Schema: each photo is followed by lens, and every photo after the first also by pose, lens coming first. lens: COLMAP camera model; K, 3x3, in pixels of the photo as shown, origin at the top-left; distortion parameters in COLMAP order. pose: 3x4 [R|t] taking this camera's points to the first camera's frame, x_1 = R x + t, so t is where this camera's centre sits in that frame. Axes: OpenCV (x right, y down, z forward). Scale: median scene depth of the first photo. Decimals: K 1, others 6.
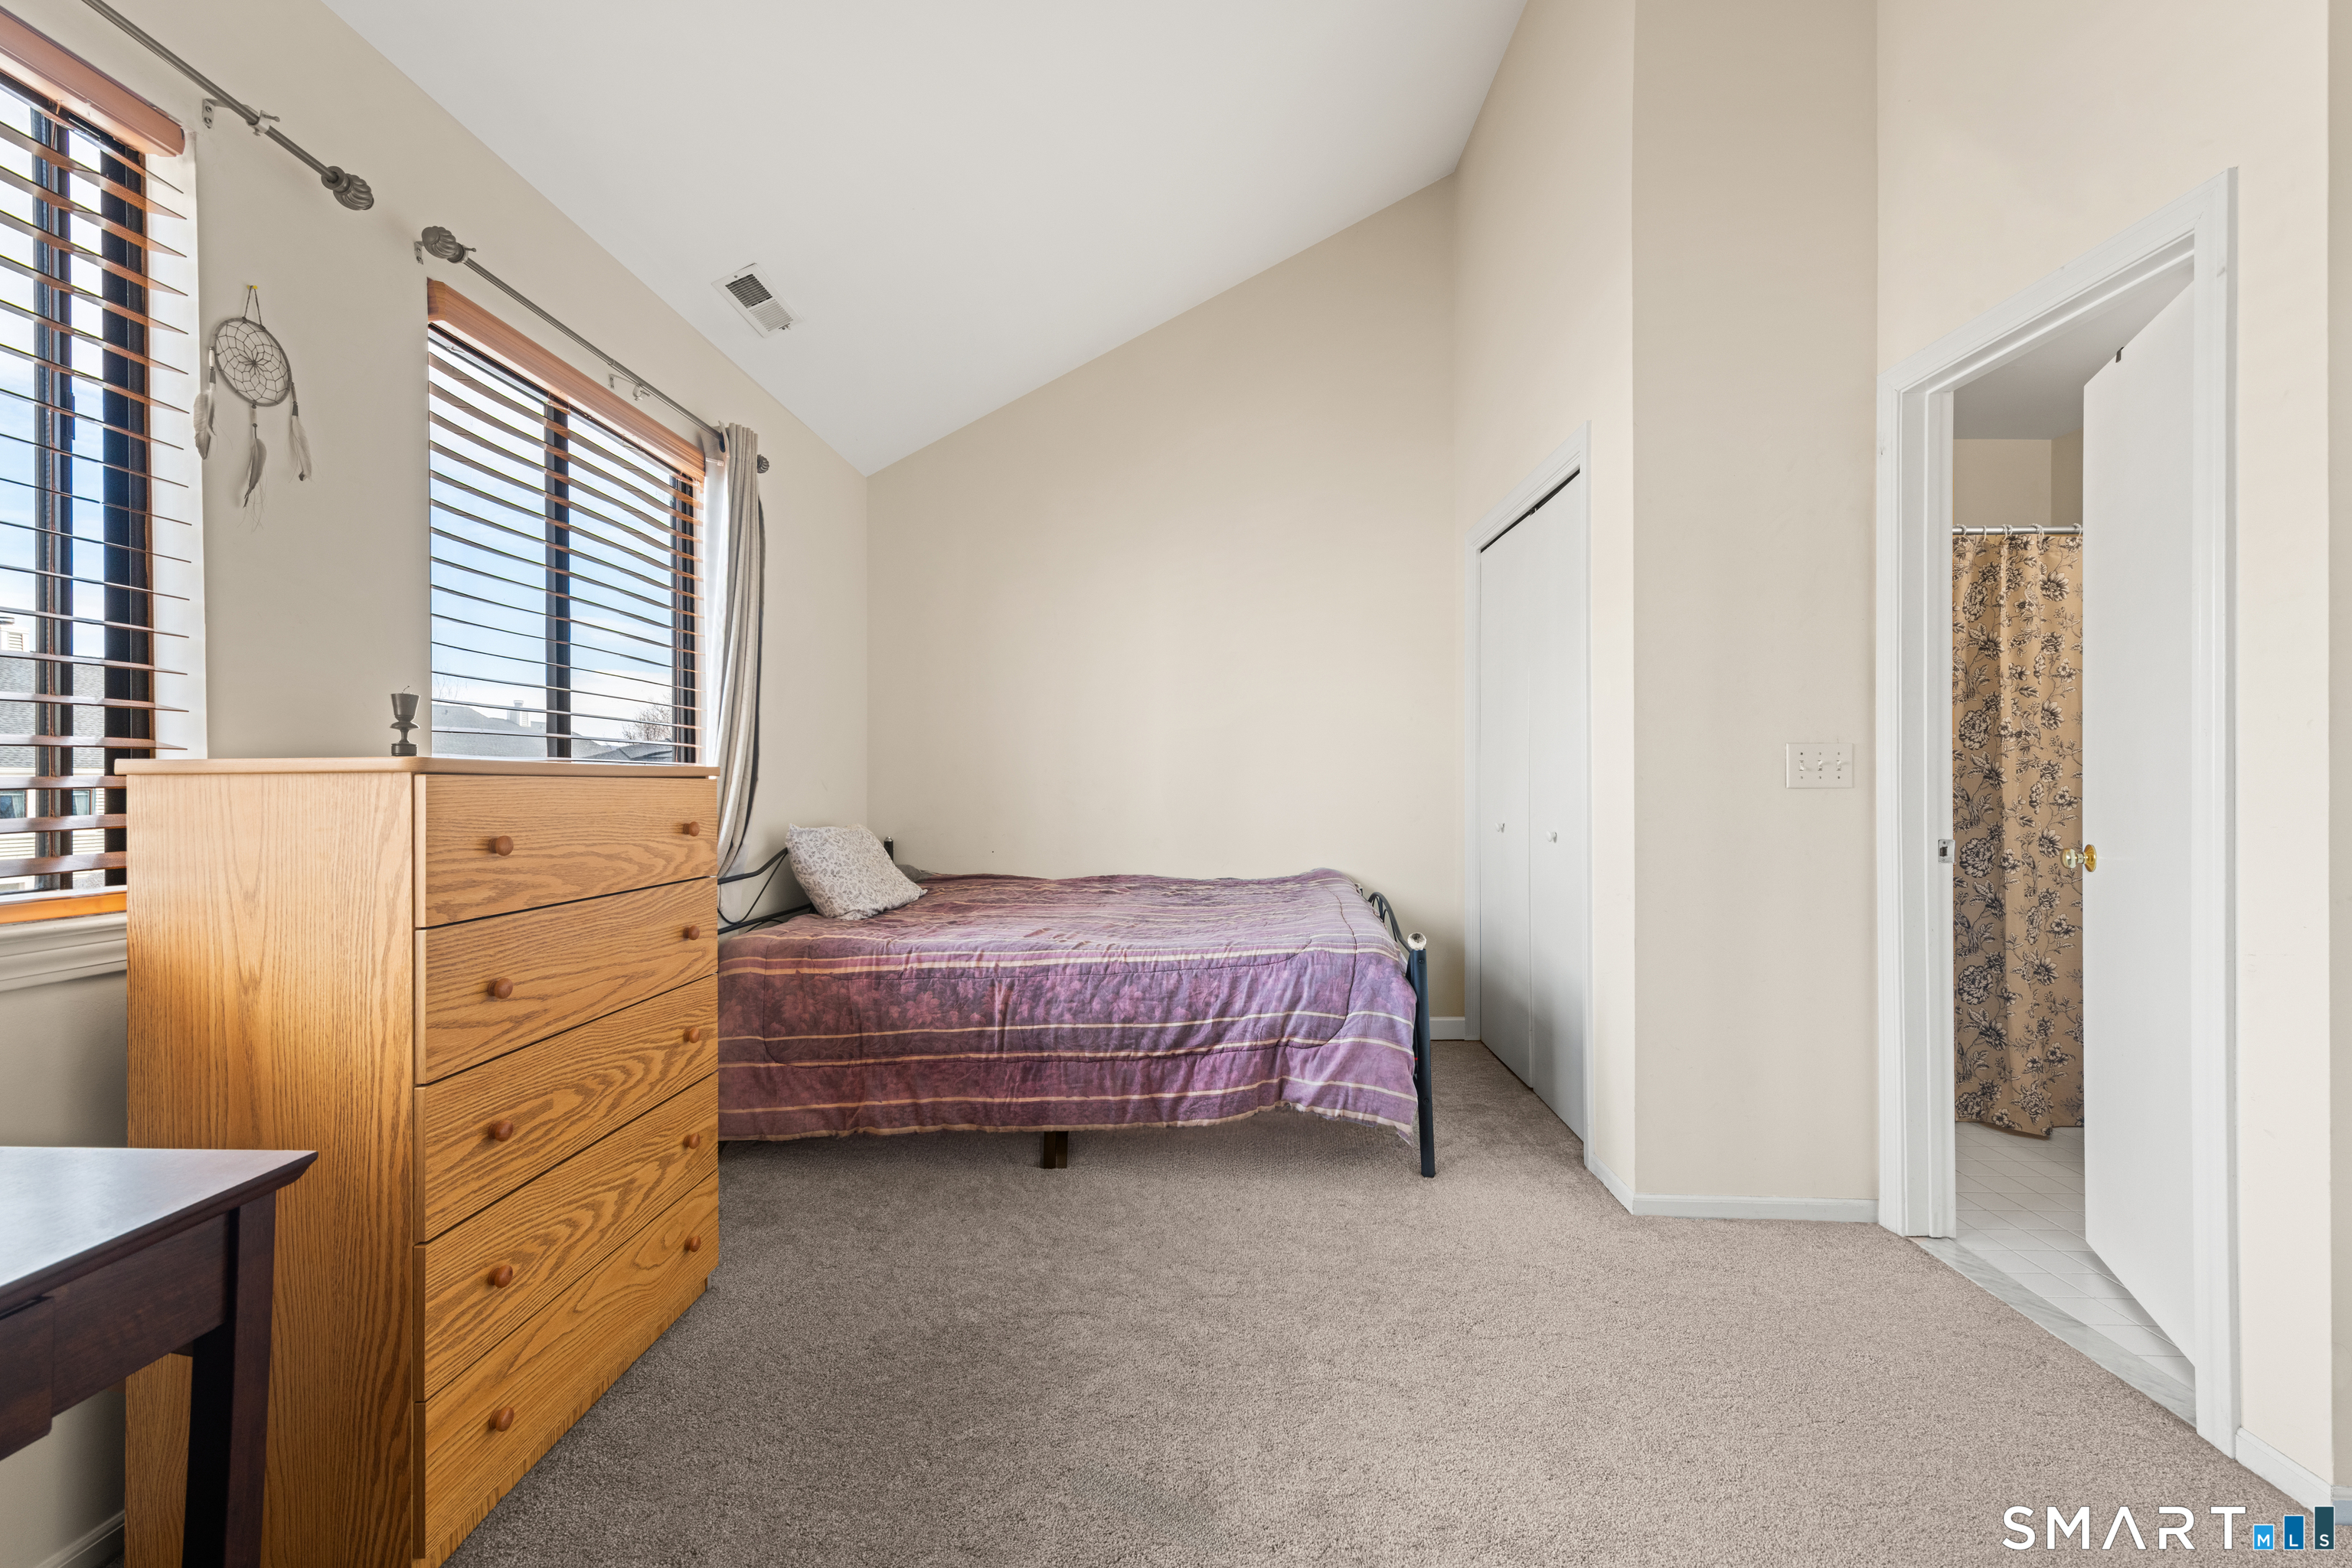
lens RADIAL K [[1021.2, 0, 1176.0], [0, 1021.2, 784.0], [0, 0, 1]] dist [0.030019, -0.014084]
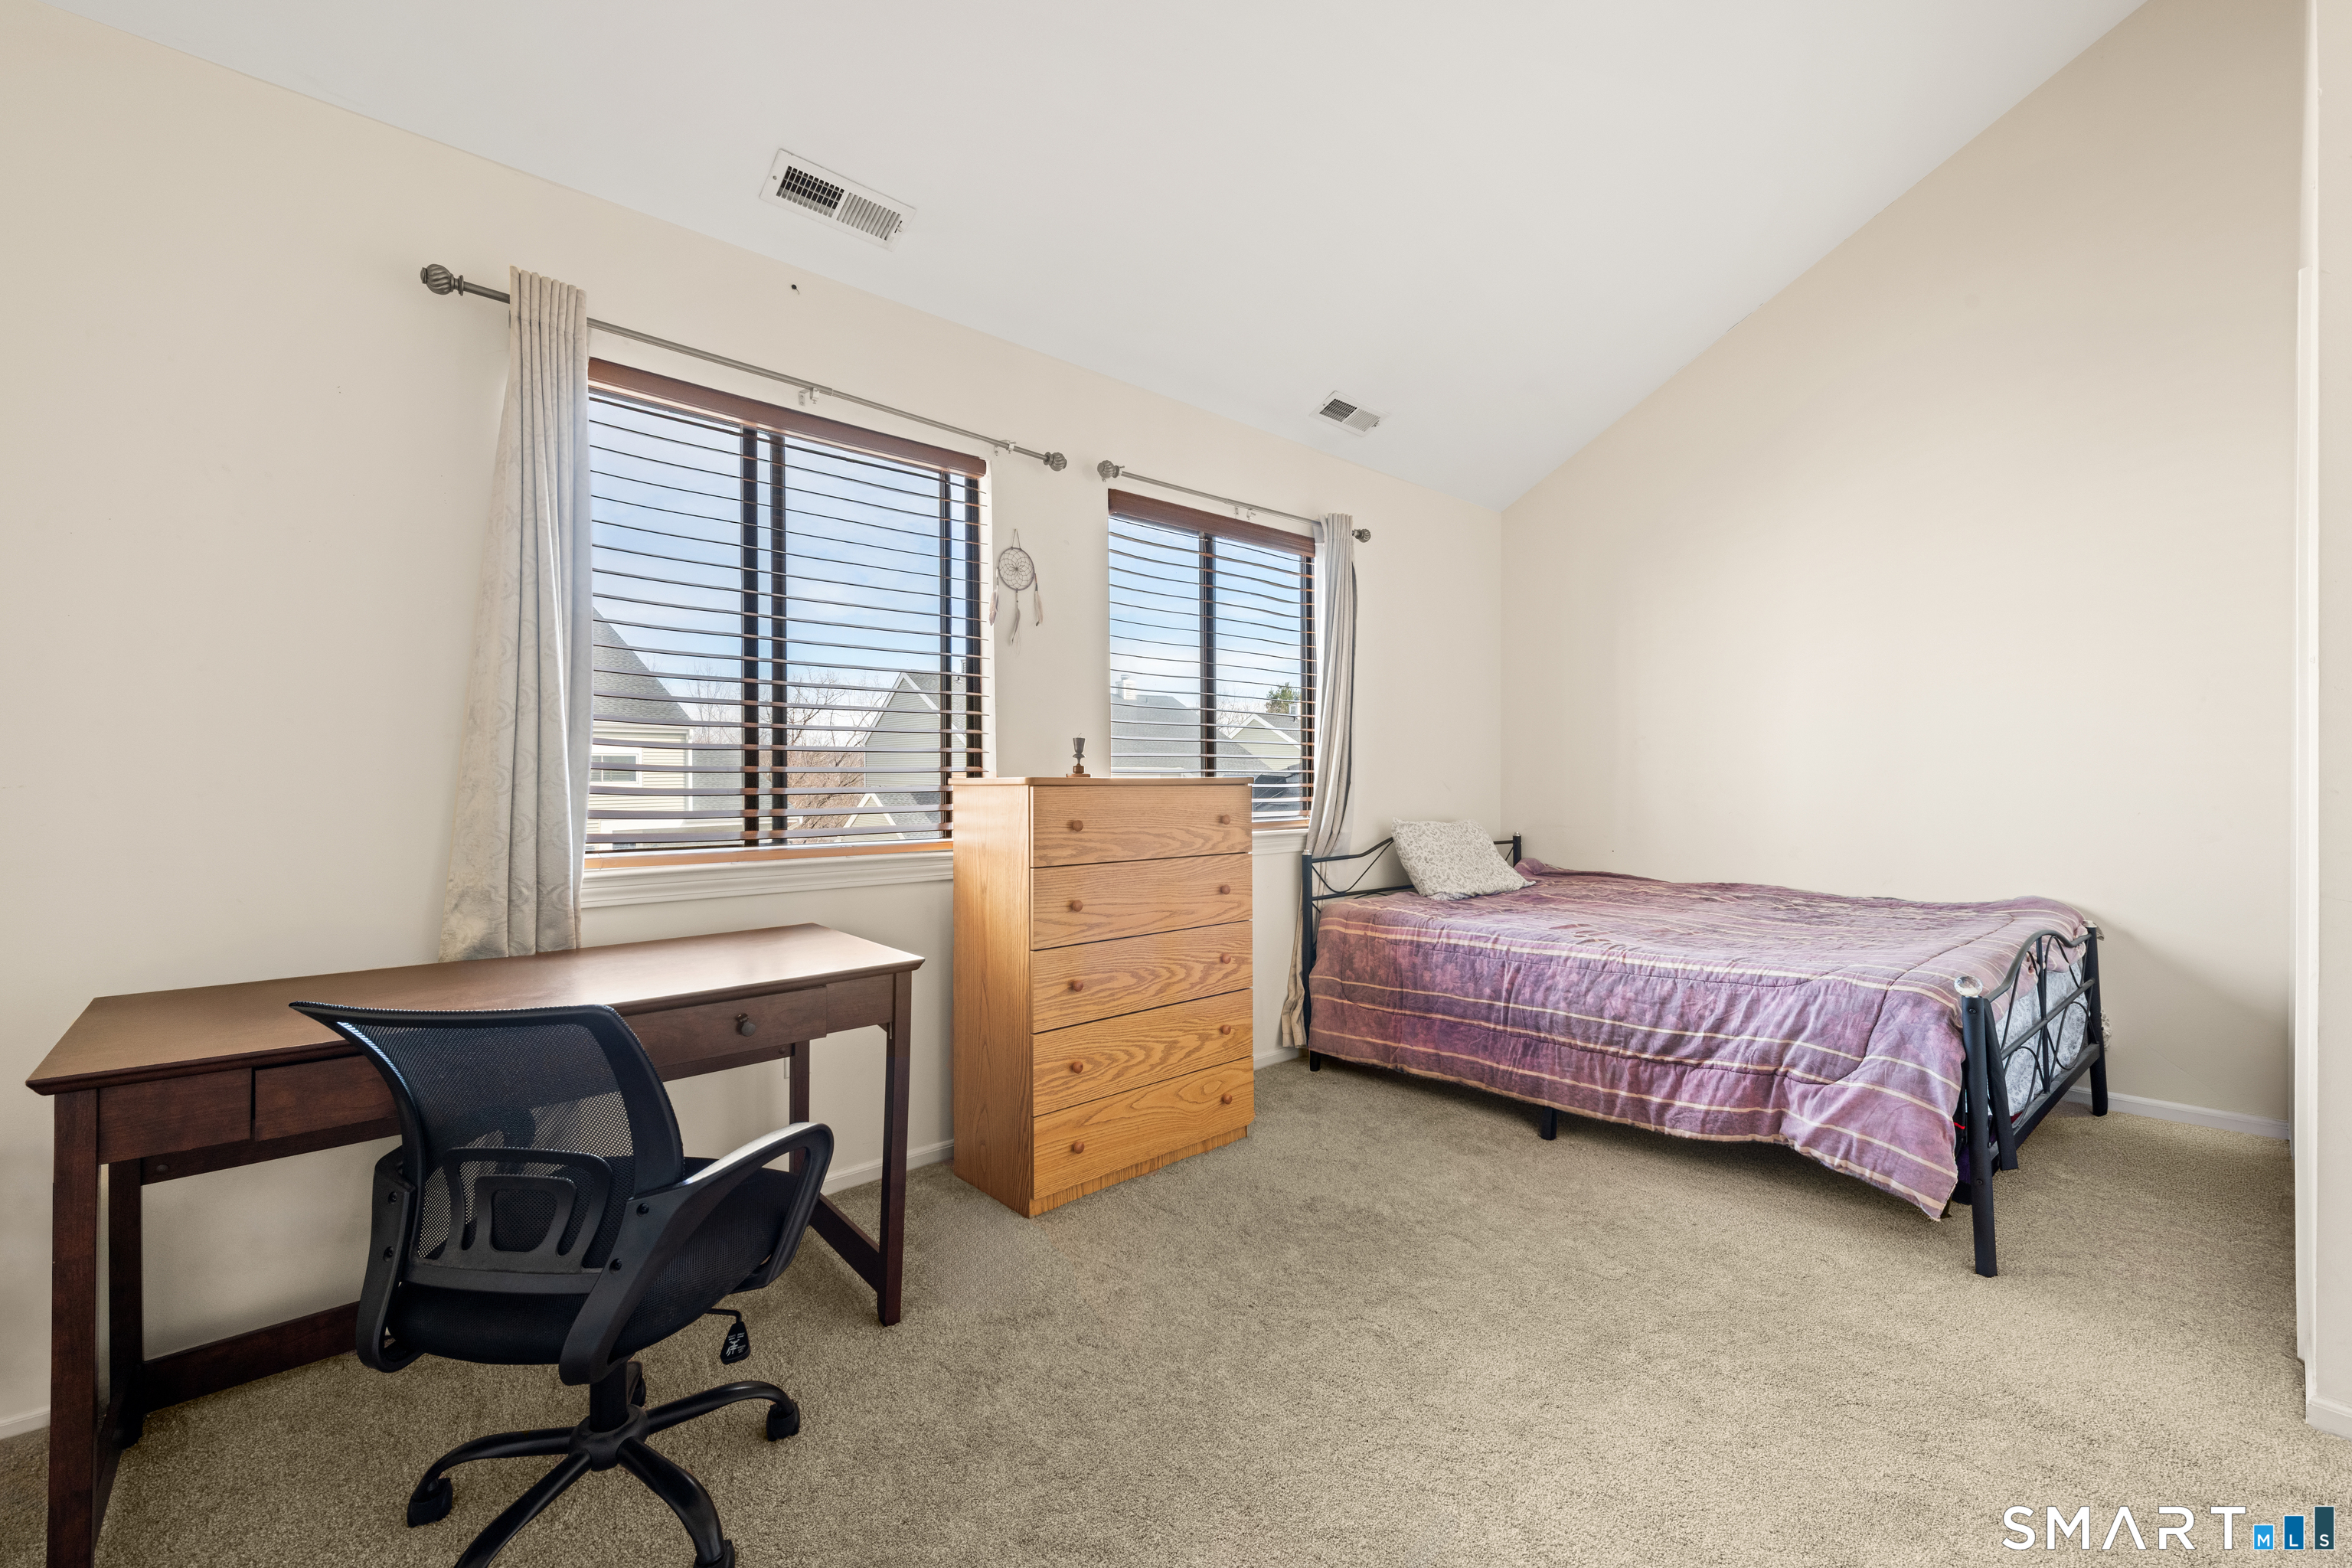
lens RADIAL K [[1021.2, 0, 1176.0], [0, 1021.2, 784.0], [0, 0, 1]] dist [0.030019, -0.014084]
pose [[0.667822, 0.007906, -0.744279, 0.431951], [-0.000227, 0.999946, 0.010419, -0.017229], [0.744321, -0.006789, 0.667787, -0.027283]]
